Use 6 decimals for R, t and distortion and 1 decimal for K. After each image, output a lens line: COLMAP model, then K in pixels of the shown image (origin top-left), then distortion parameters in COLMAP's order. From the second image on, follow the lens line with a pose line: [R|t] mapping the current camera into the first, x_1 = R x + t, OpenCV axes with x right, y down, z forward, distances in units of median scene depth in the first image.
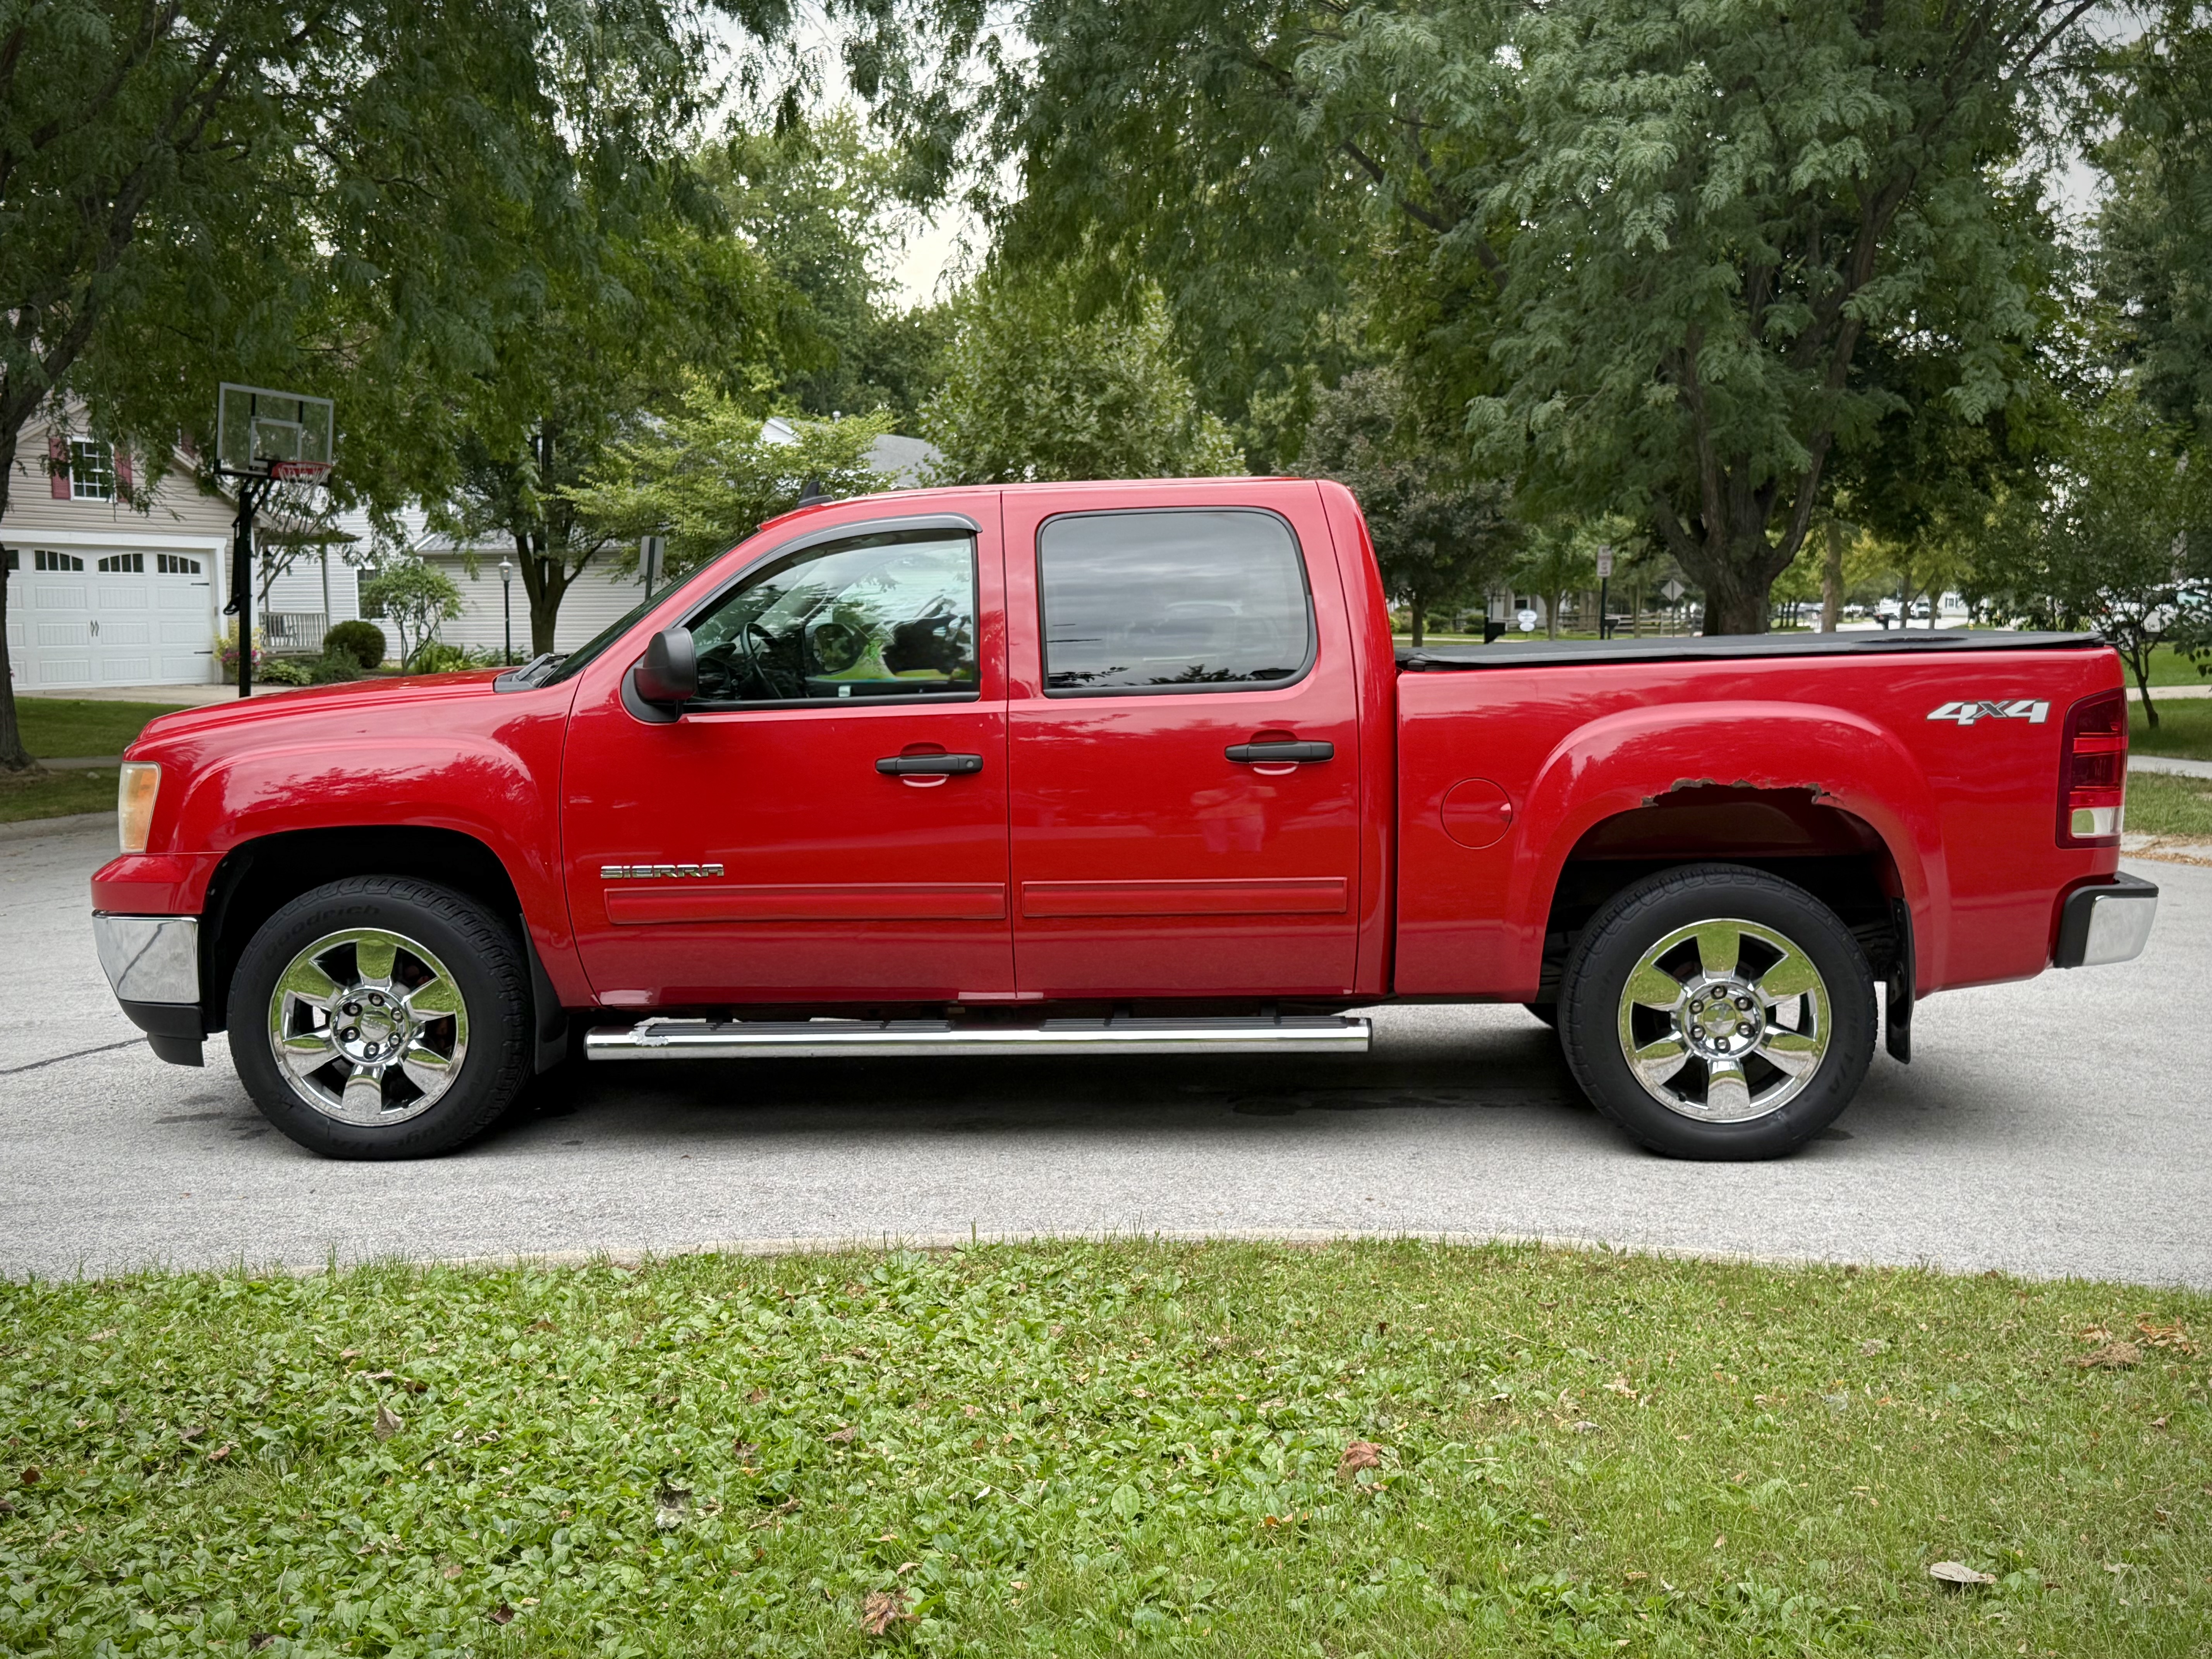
lens RADIAL K [[2220.3, 0, 1106.0], [0, 2220.3, 829.5], [0, 0, 1]] dist [0.080927, -0.019912]
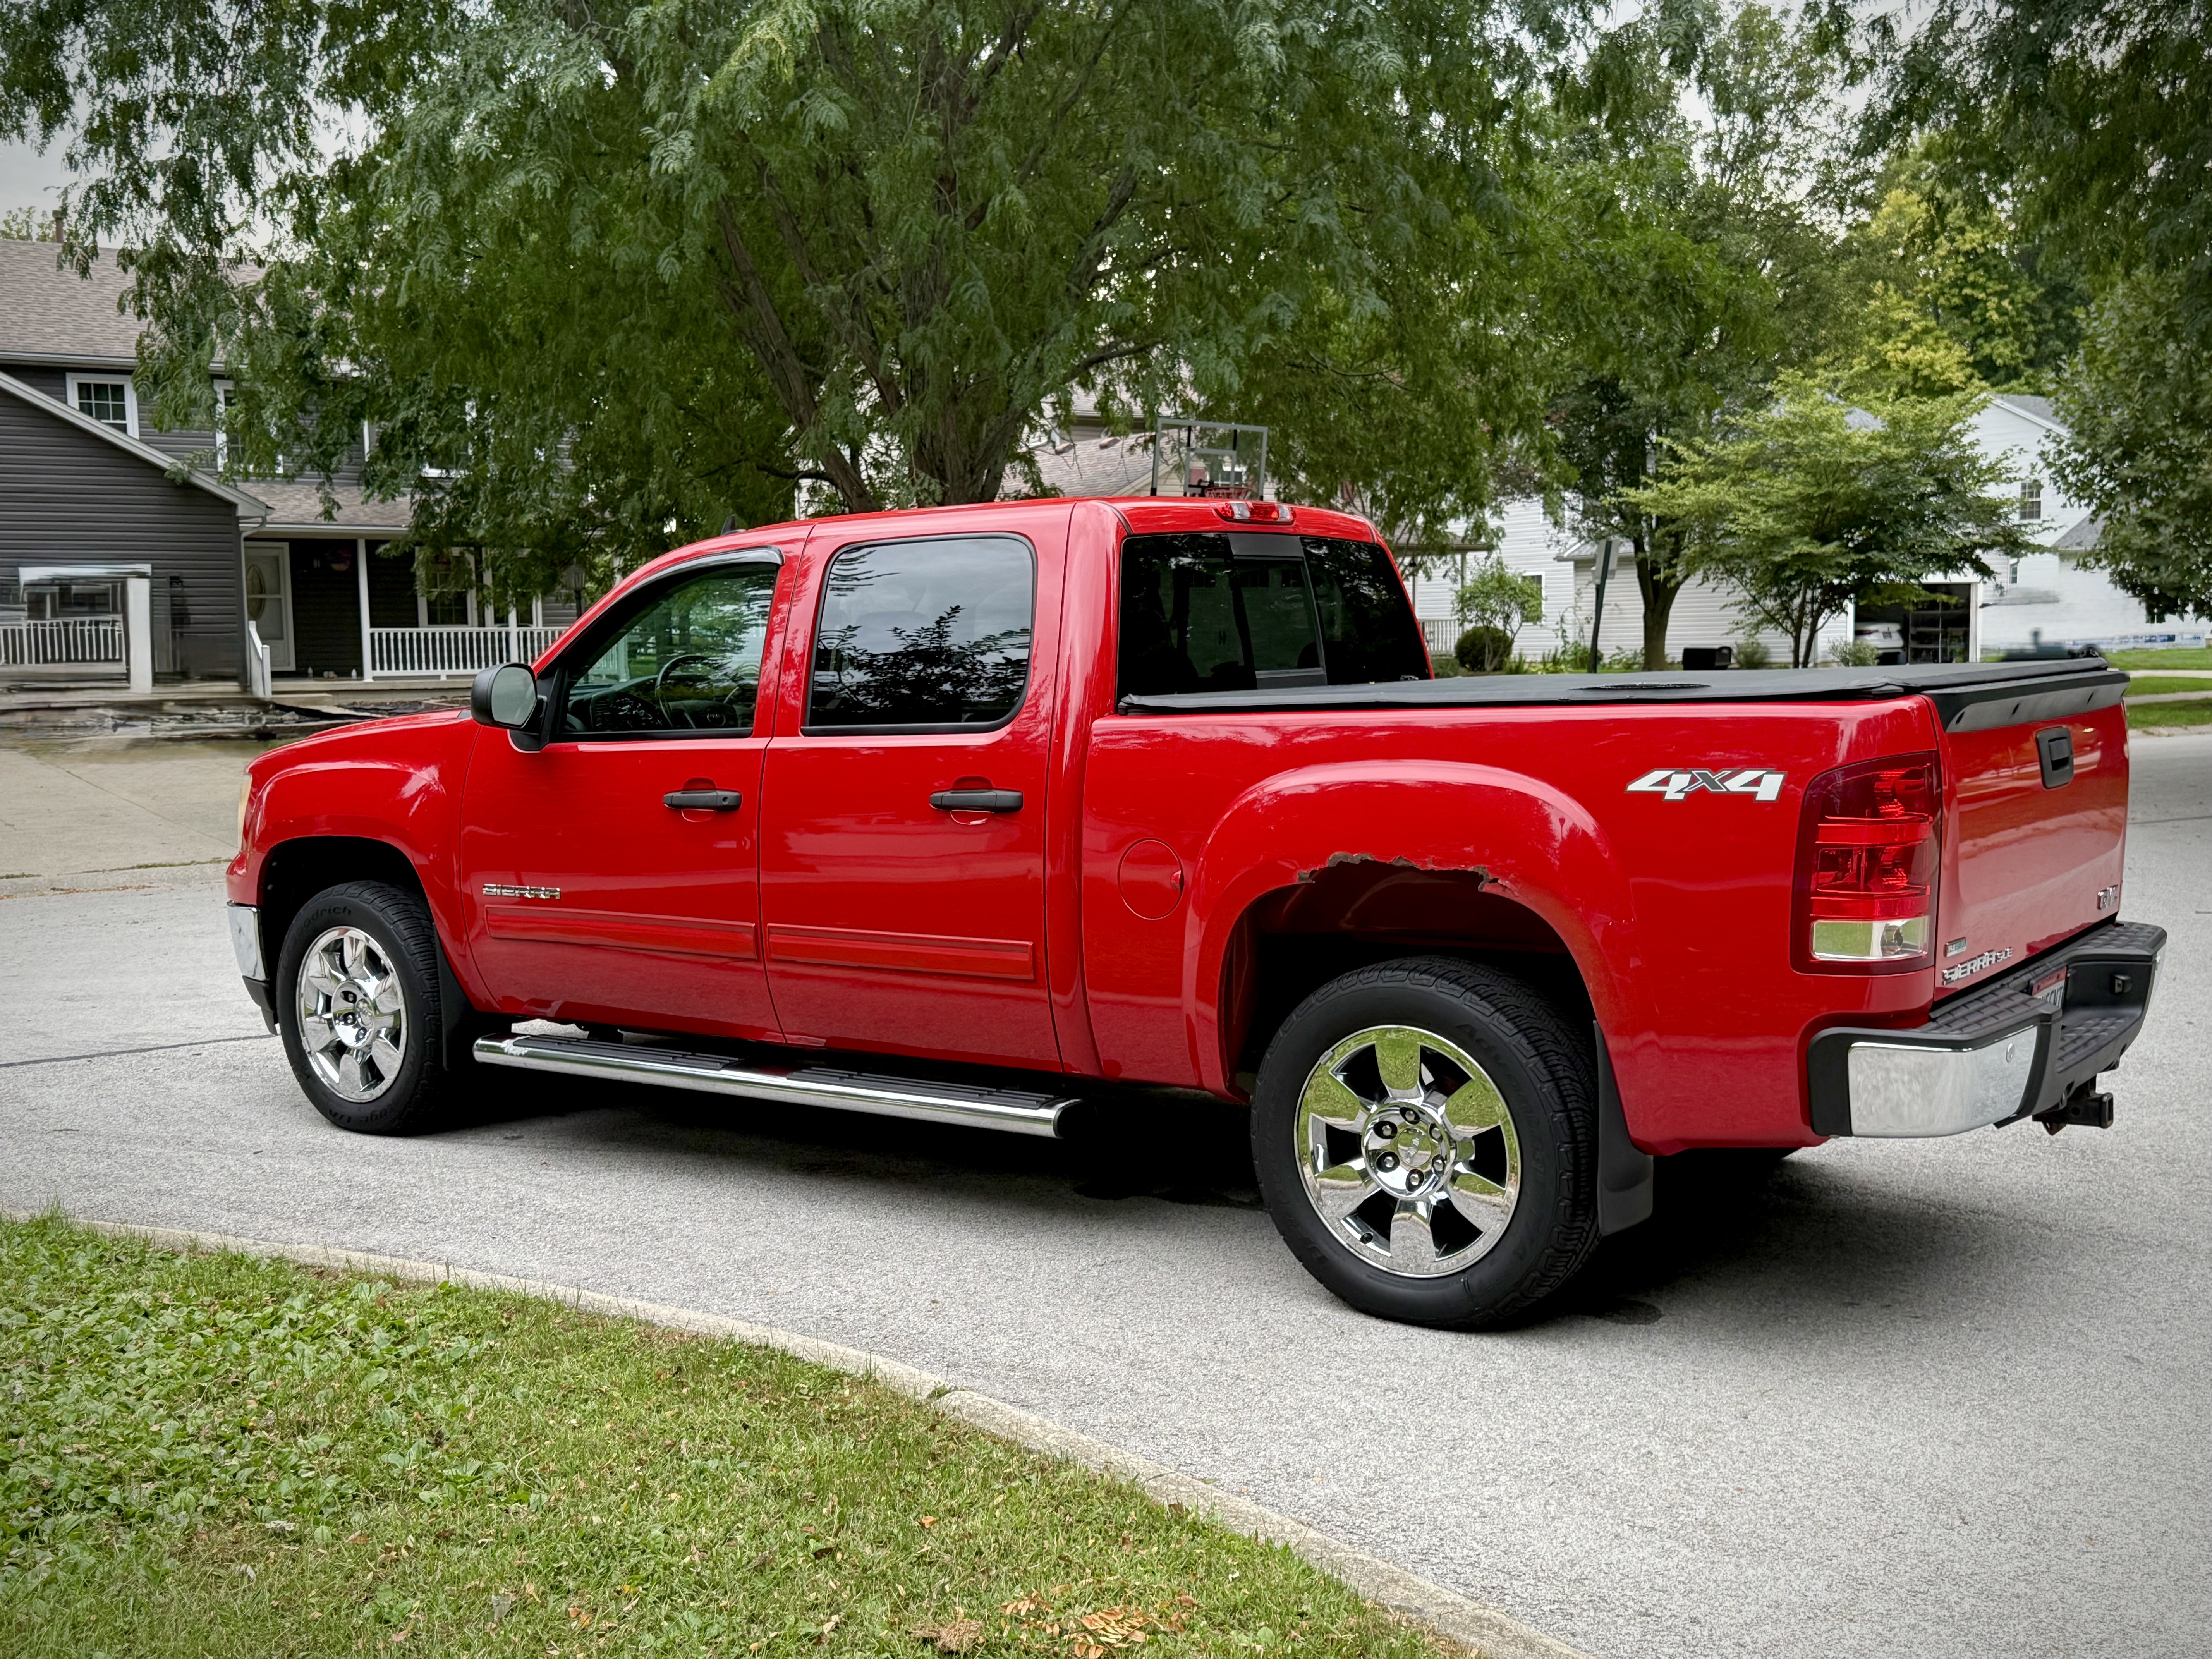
lens RADIAL K [[2220.3, 0, 1106.0], [0, 2220.3, 829.5], [0, 0, 1]] dist [0.080927, -0.019912]
pose [[0.843811, 0.044412, -0.534800, 0.606814], [-0.043704, 0.998946, 0.014002, -0.037765], [0.534858, 0.011558, 0.844863, 0.253160]]
